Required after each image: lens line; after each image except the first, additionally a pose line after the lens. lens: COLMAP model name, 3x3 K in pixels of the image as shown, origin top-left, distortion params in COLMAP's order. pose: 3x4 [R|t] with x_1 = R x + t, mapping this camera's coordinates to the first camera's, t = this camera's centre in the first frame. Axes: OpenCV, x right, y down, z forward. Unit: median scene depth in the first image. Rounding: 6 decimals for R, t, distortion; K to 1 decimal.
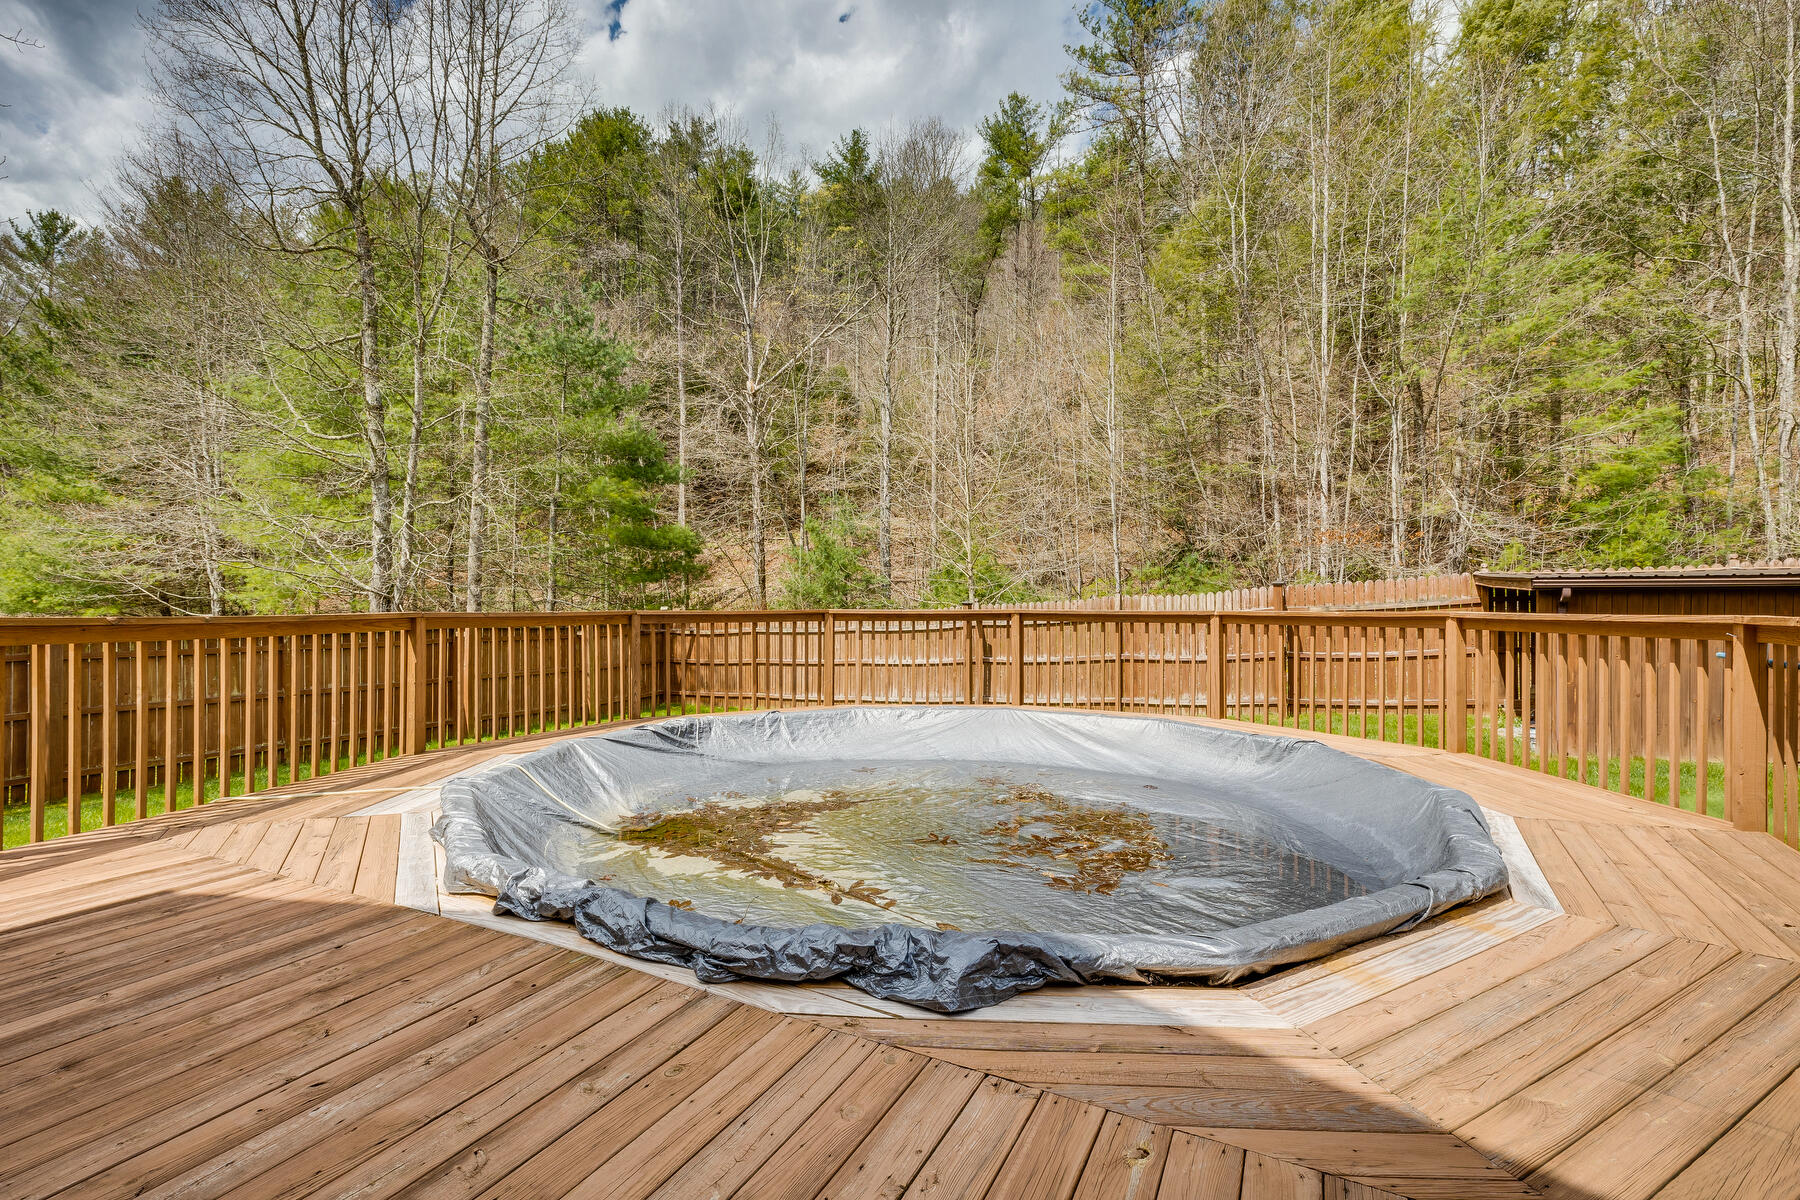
lens RADIAL K [[810.3, 0, 900.0], [0, 810.3, 600.0], [0, 0, 1]] dist [0.000731, 0.000058]
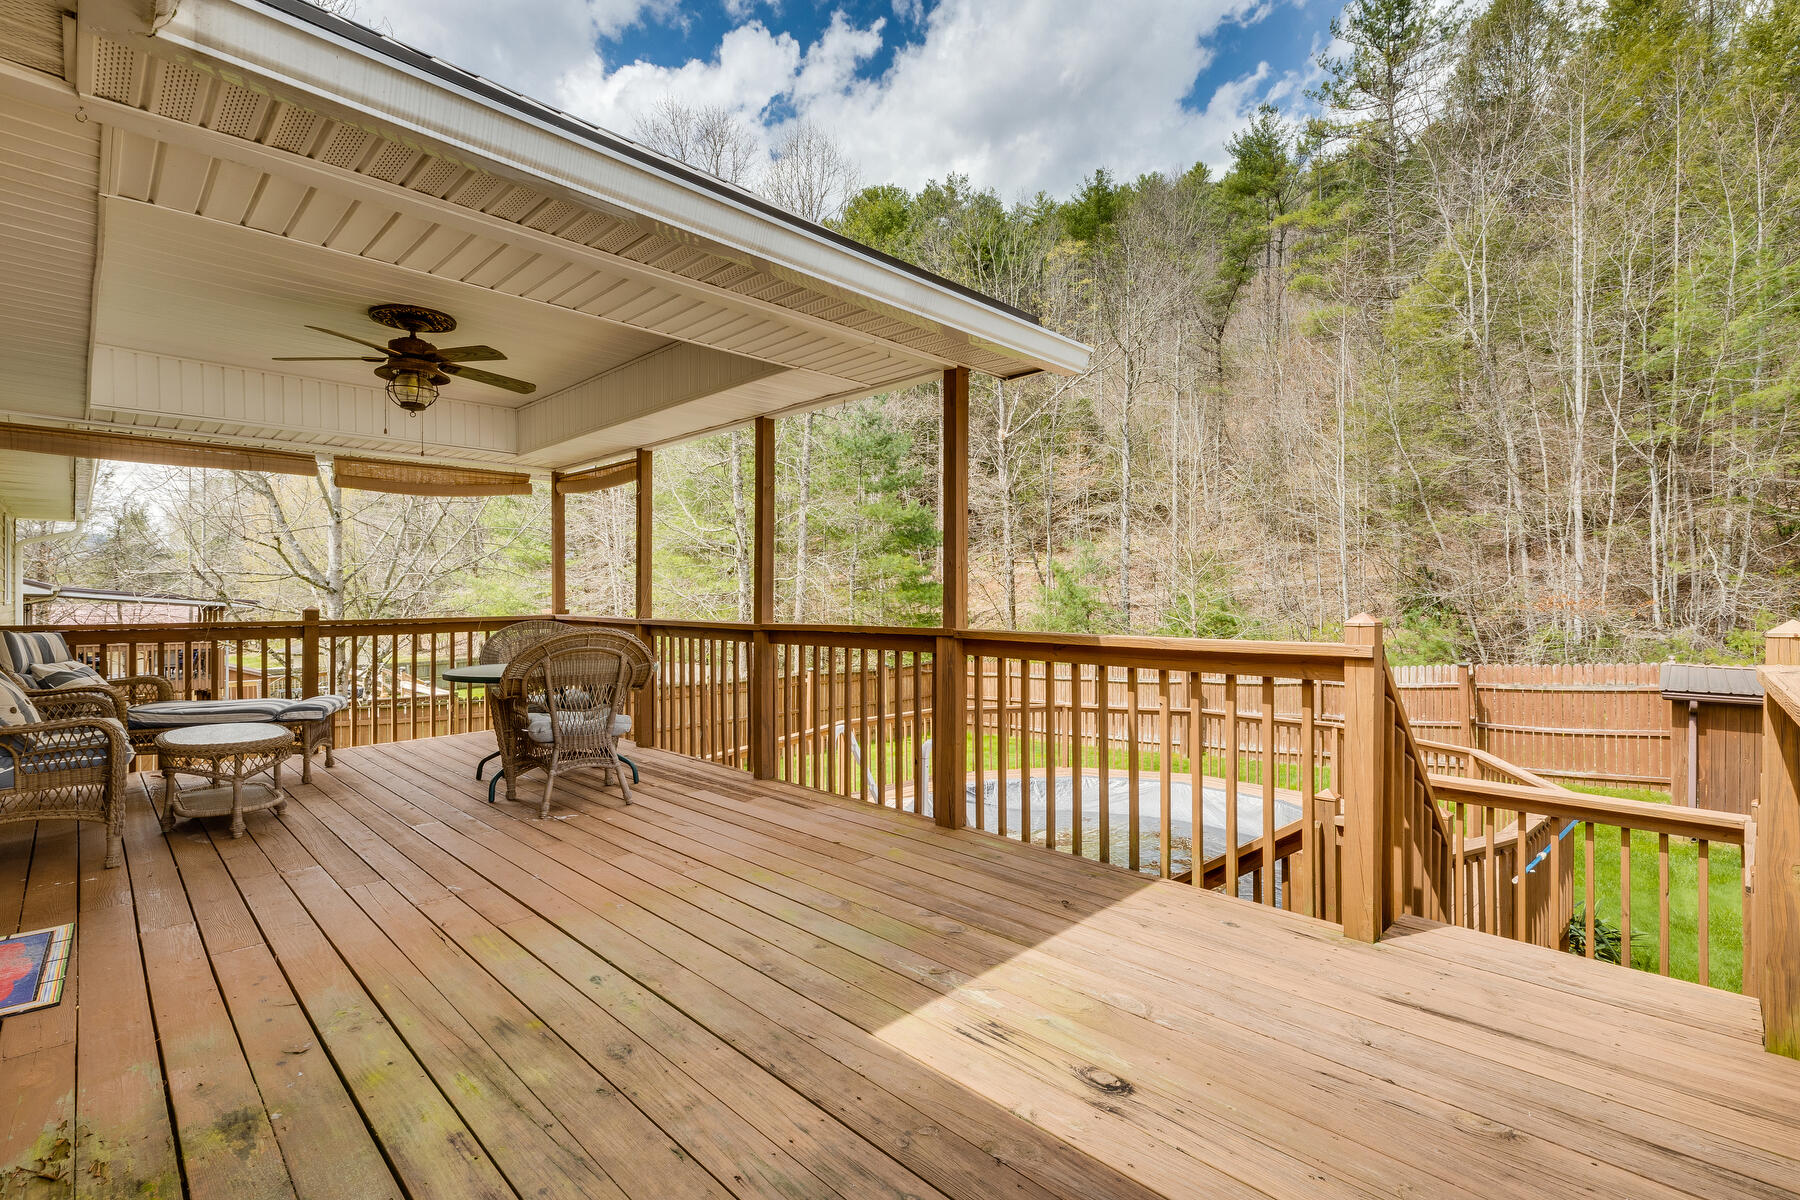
lens RADIAL K [[810.3, 0, 900.0], [0, 810.3, 600.0], [0, 0, 1]] dist [0.000731, 0.000058]
pose [[0.955314, 0.002428, -0.295584, 0.013493], [0.000215, 0.999960, 0.008907, -0.041009], [0.295594, -0.008572, 0.955275, -0.114579]]
